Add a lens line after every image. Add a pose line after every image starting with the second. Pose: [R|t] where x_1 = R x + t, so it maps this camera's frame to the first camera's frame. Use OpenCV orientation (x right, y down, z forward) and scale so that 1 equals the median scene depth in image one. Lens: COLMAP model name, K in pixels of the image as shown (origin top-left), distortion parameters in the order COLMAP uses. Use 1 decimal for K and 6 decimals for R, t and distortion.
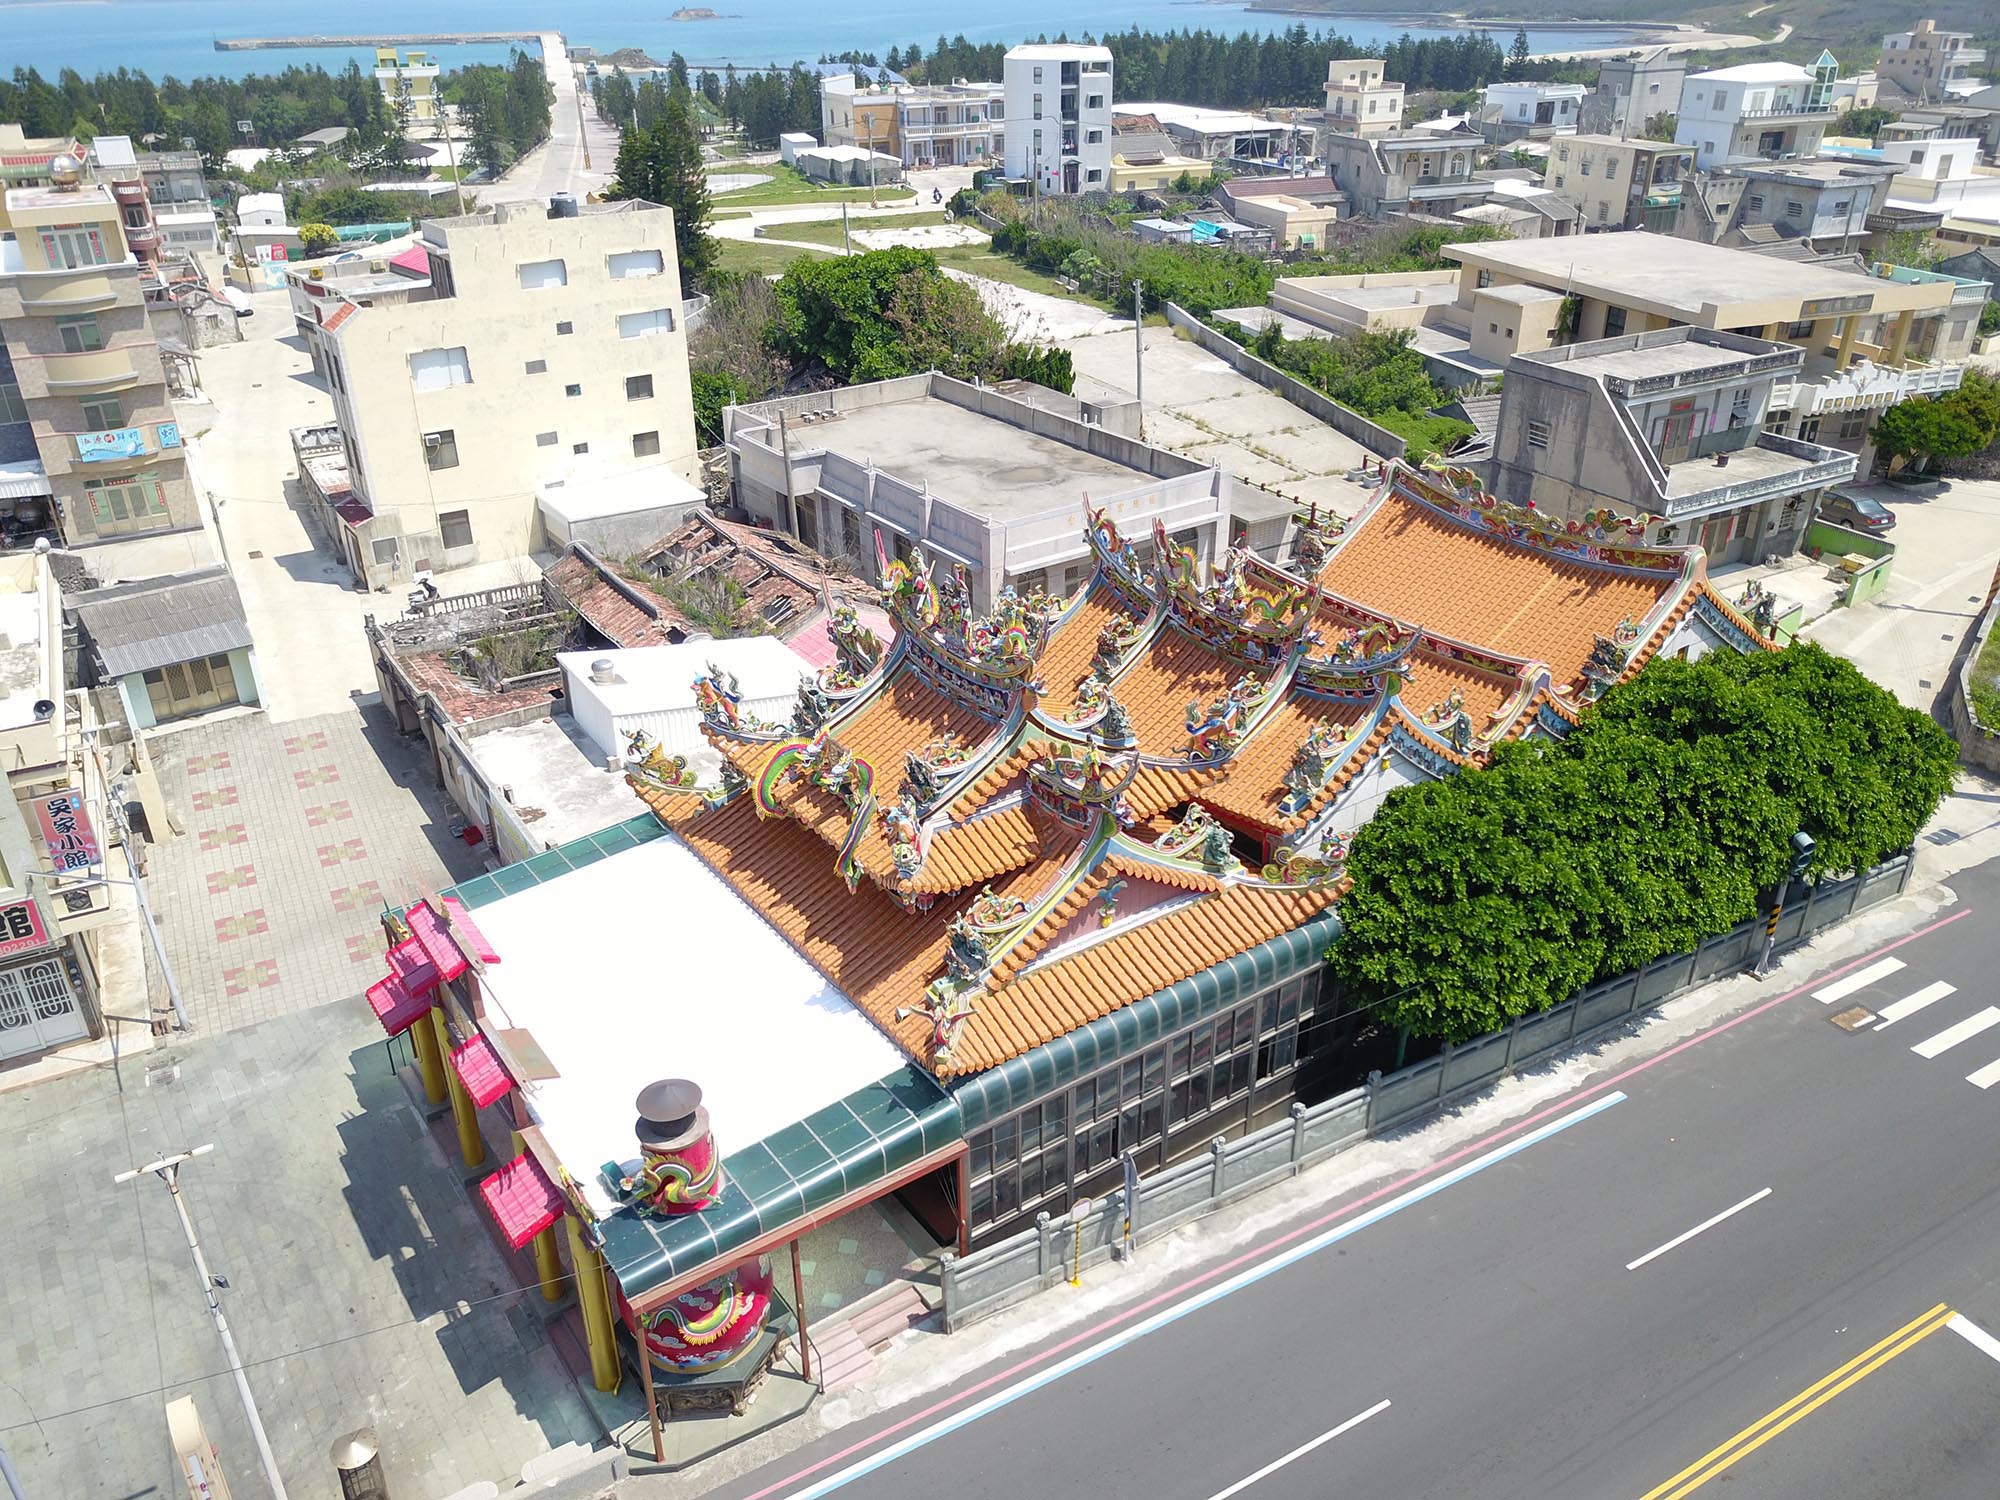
lens RADIAL K [[1539.7, 0, 1000.0], [0, 1539.7, 750.0], [0, 0, 1]] dist [0.001718, 0.000718]
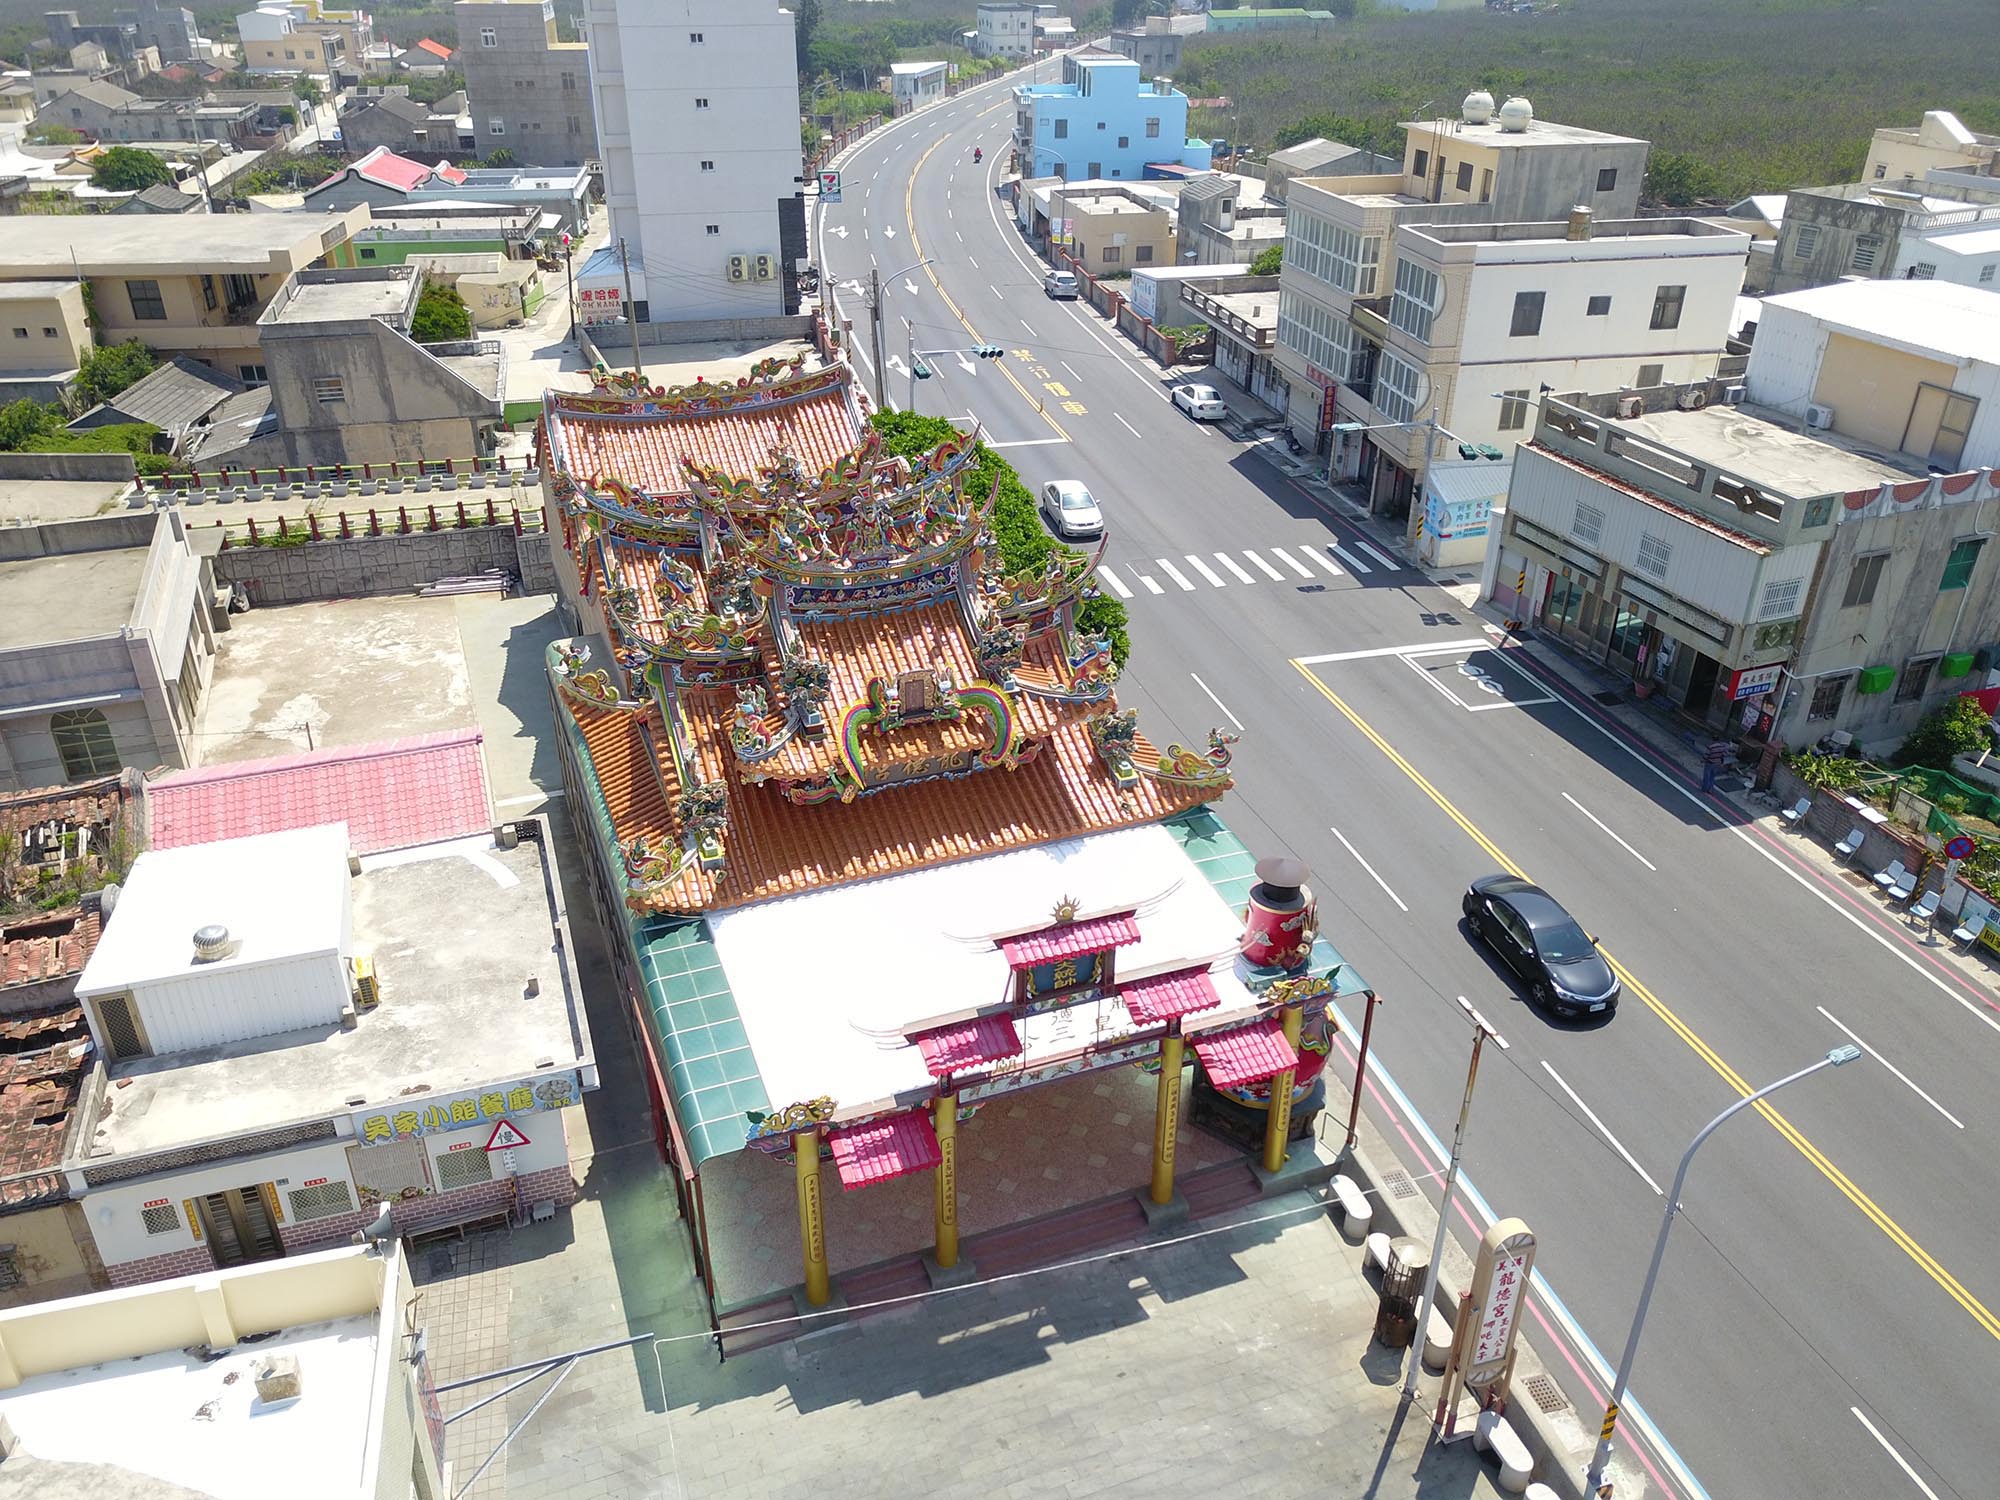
lens RADIAL K [[1517.3, 0, 1000.0], [0, 1517.3, 750.0], [0, 0, 1]] dist [0.009282, 0.007615]
pose [[0.250155, -0.460450, 0.851709, -1.006646], [0.440686, 0.837423, 0.323293, -0.270827], [-0.862101, 0.294463, 0.412400, 0.550066]]
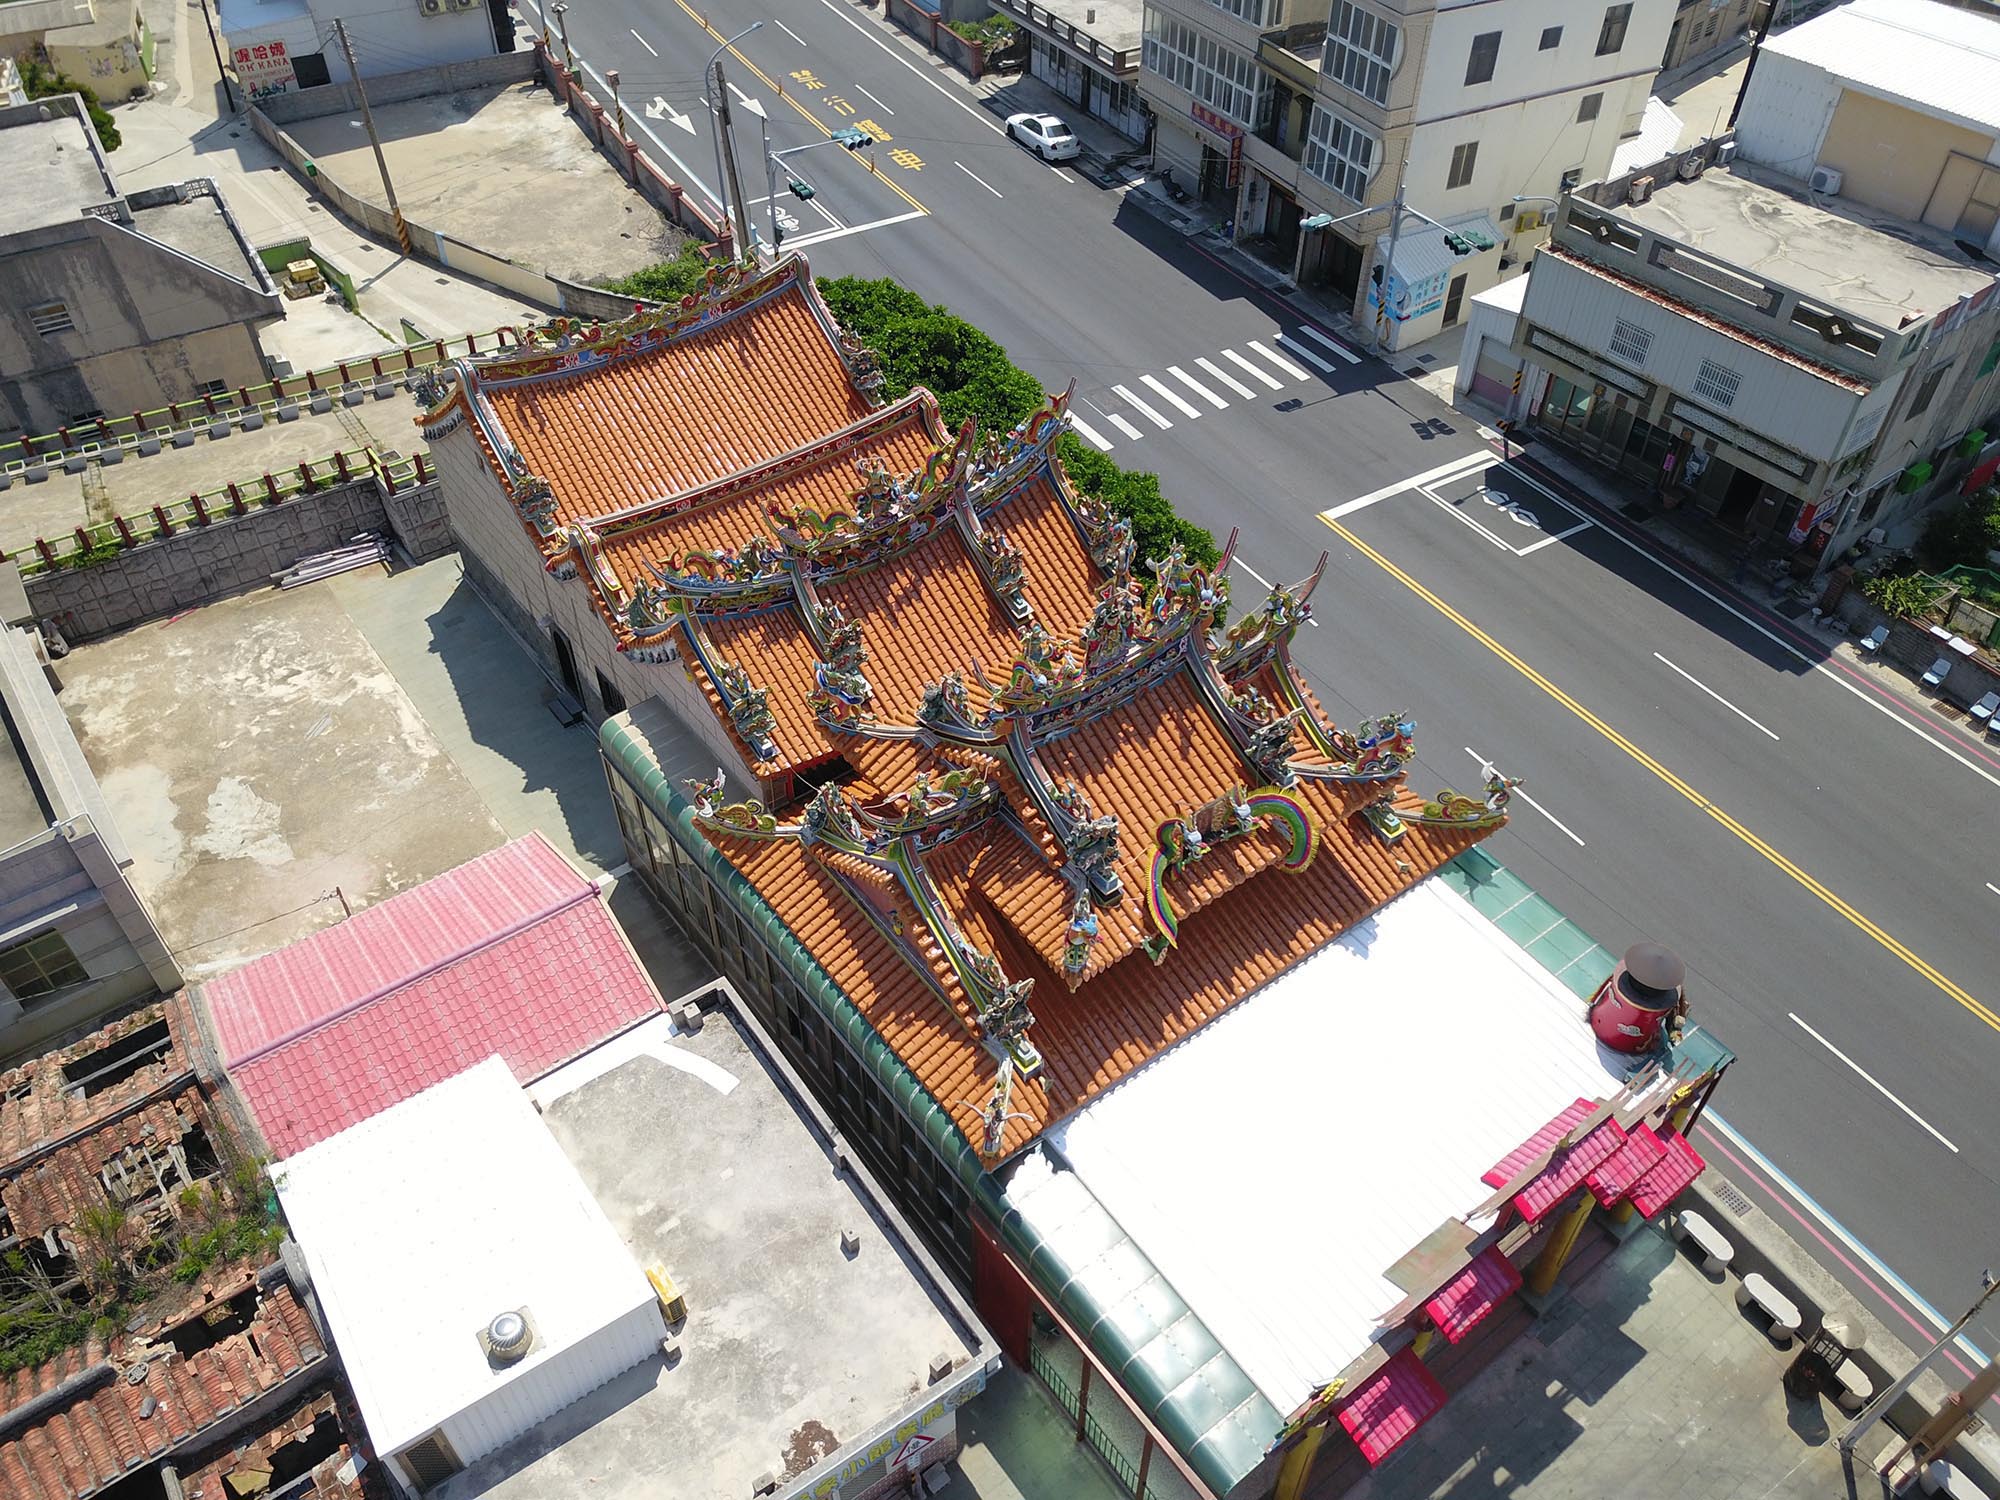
lens RADIAL K [[1517.3, 0, 1000.0], [0, 1517.3, 750.0], [0, 0, 1]] dist [0.009282, 0.007615]
pose [[-0.025337, -0.688070, 0.725202, -0.736105], [0.462794, 0.634944, 0.618602, -0.640254], [-0.886104, 0.351293, 0.302347, 0.842449]]
